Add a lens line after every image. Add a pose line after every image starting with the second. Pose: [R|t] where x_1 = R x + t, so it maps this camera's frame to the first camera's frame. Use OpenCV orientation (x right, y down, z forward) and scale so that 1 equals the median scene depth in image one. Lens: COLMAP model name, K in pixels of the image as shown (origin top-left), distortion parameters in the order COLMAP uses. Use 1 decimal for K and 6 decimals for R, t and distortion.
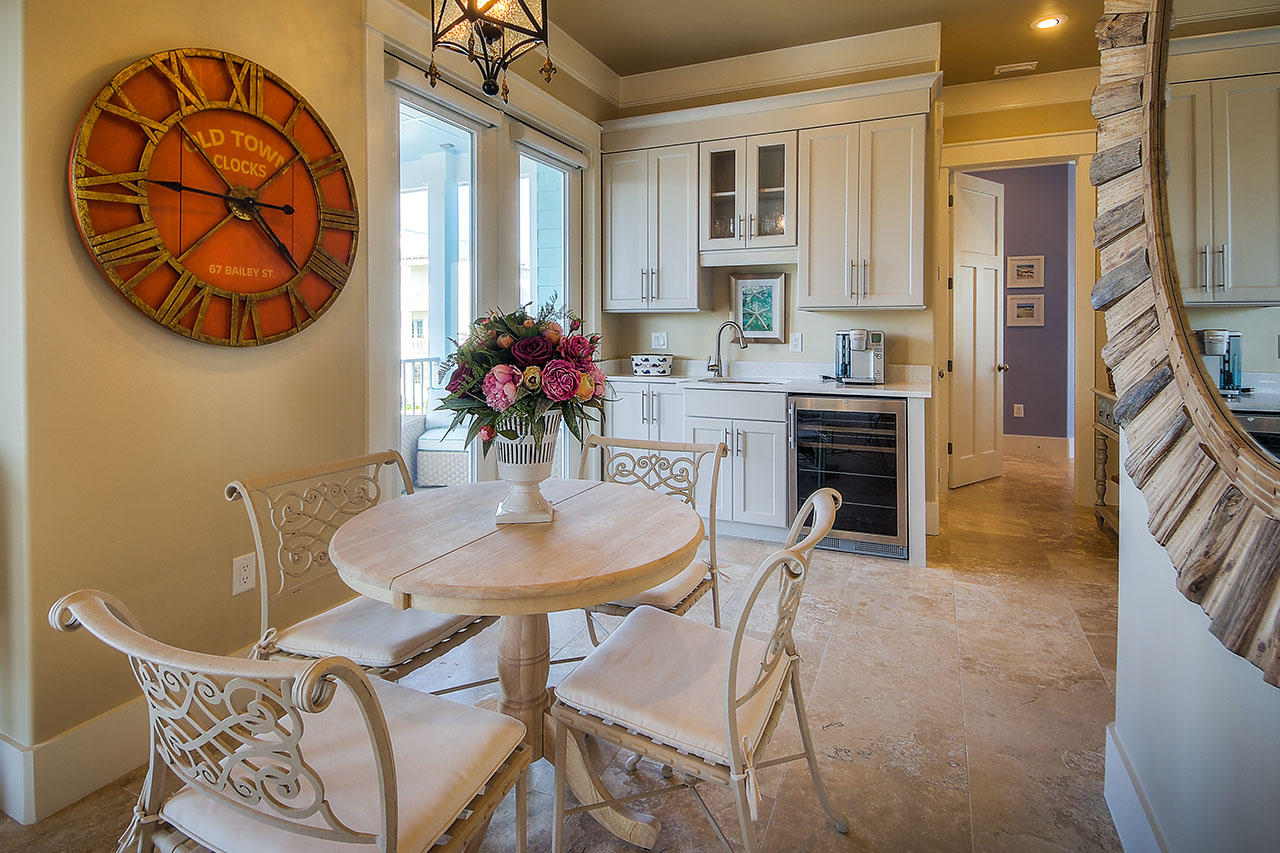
lens RADIAL K [[648.7, 0, 636.2], [0, 648.7, 329.9], [0, 0, 1]] dist [0.026878, 0.000142]
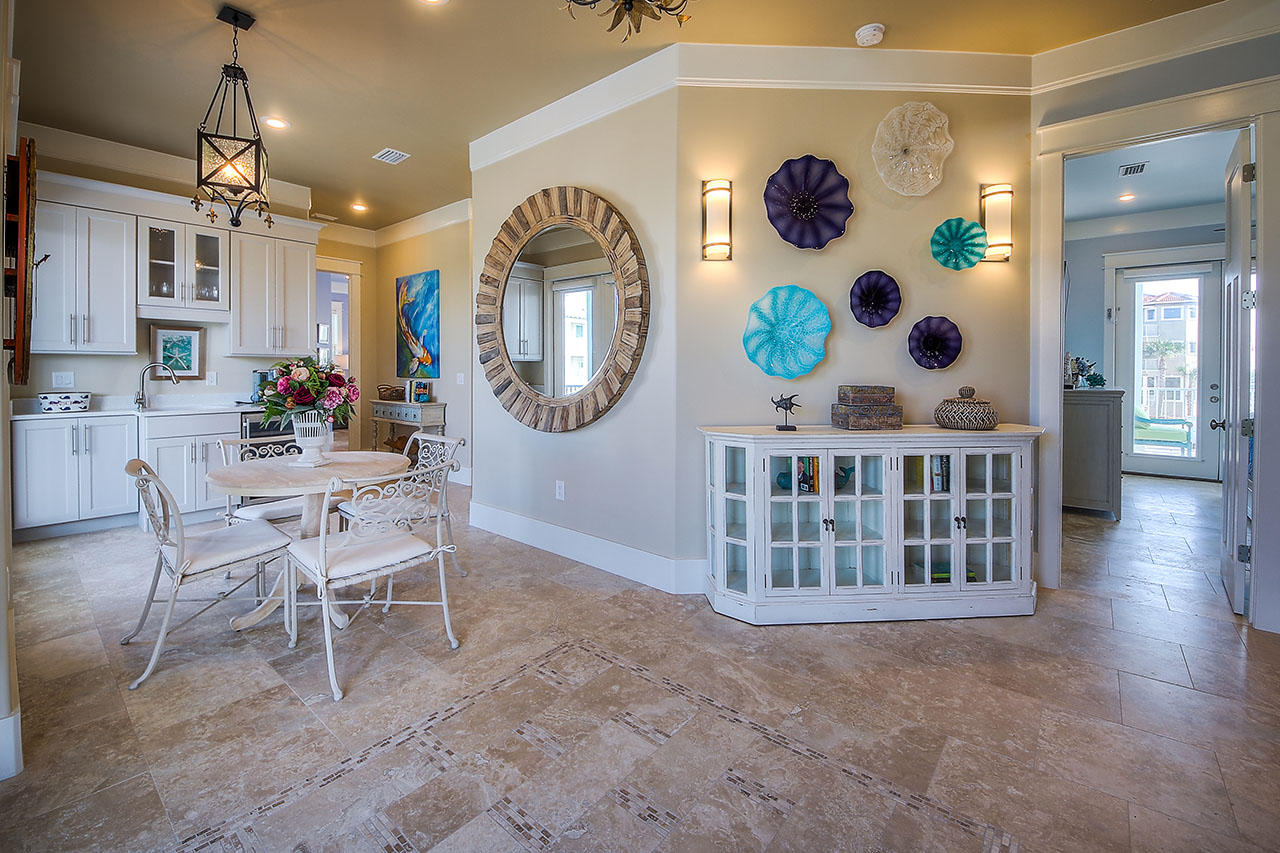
lens RADIAL K [[539.3, 0, 633.4], [0, 539.3, 373.3], [0, 0, 1]] dist [-0.000371, -0.000155]
pose [[0.259507, -0.008681, 0.965702, -0.623848], [-0.000293, 0.999959, 0.009068, -0.002733], [-0.965741, -0.002637, 0.259494, -0.154441]]
